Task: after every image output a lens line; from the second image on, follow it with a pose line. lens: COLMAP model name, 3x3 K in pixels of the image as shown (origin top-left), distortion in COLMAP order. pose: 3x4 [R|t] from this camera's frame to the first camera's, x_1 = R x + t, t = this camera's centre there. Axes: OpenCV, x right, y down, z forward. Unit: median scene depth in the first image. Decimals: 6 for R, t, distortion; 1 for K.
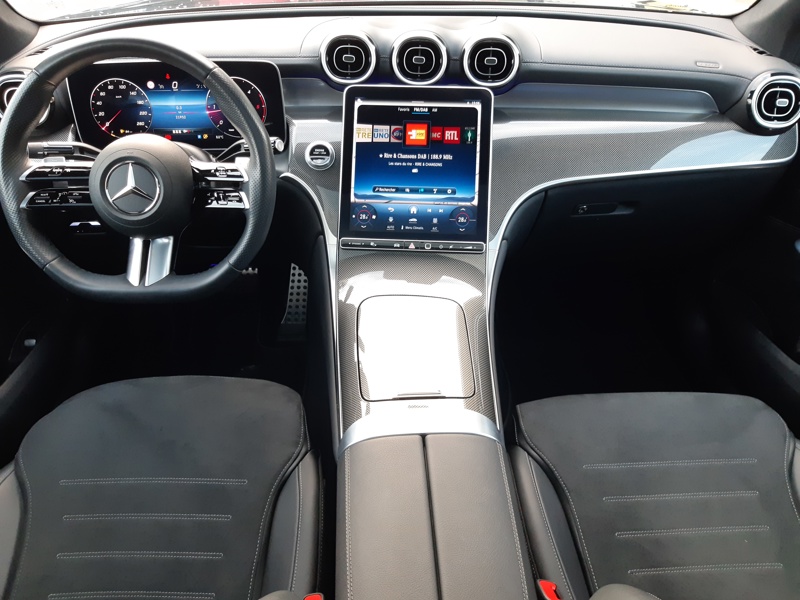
lens RADIAL K [[616.2, 0, 398.9], [0, 616.2, 303.9], [0, 0, 1]] dist [0.014453, -0.073505]
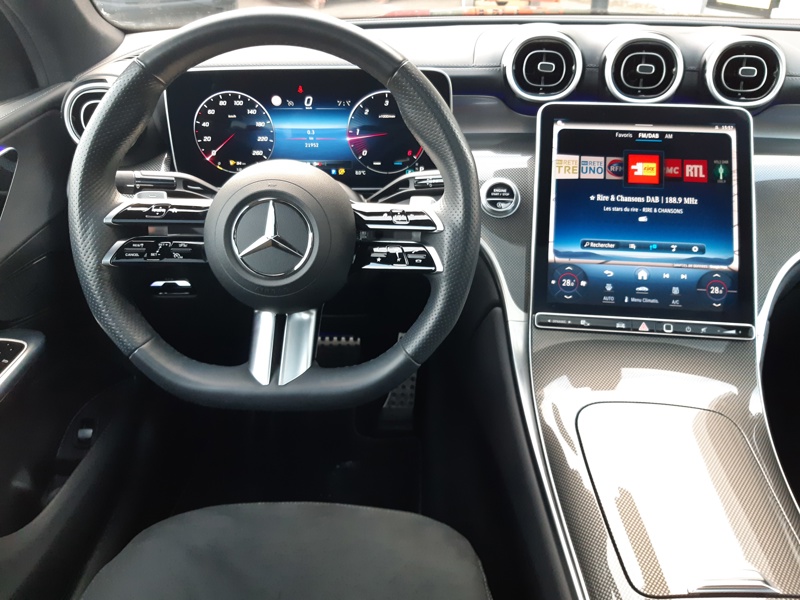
lens RADIAL K [[616.2, 0, 385.6], [0, 616.2, 293.7], [0, 0, 1]] dist [0.014453, -0.073505]
pose [[0.998061, 0.018683, -0.059381, -0.224760], [-0.024630, 0.994575, -0.101059, -0.053898], [0.057171, 0.102326, 0.993107, 0.295877]]
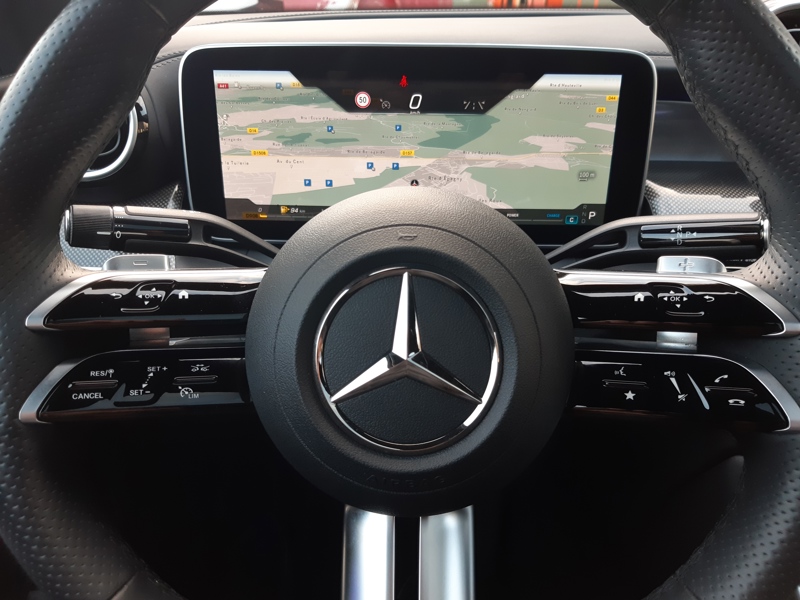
lens RADIAL K [[616.2, 0, 398.0], [0, 616.2, 306.8], [0, 0, 1]] dist [0.014453, -0.073505]
pose [[0.997967, 0.009561, -0.063018, -0.349376], [-0.020410, 0.984564, -0.173831, -0.135571], [0.060383, 0.174763, 0.982757, 0.595576]]
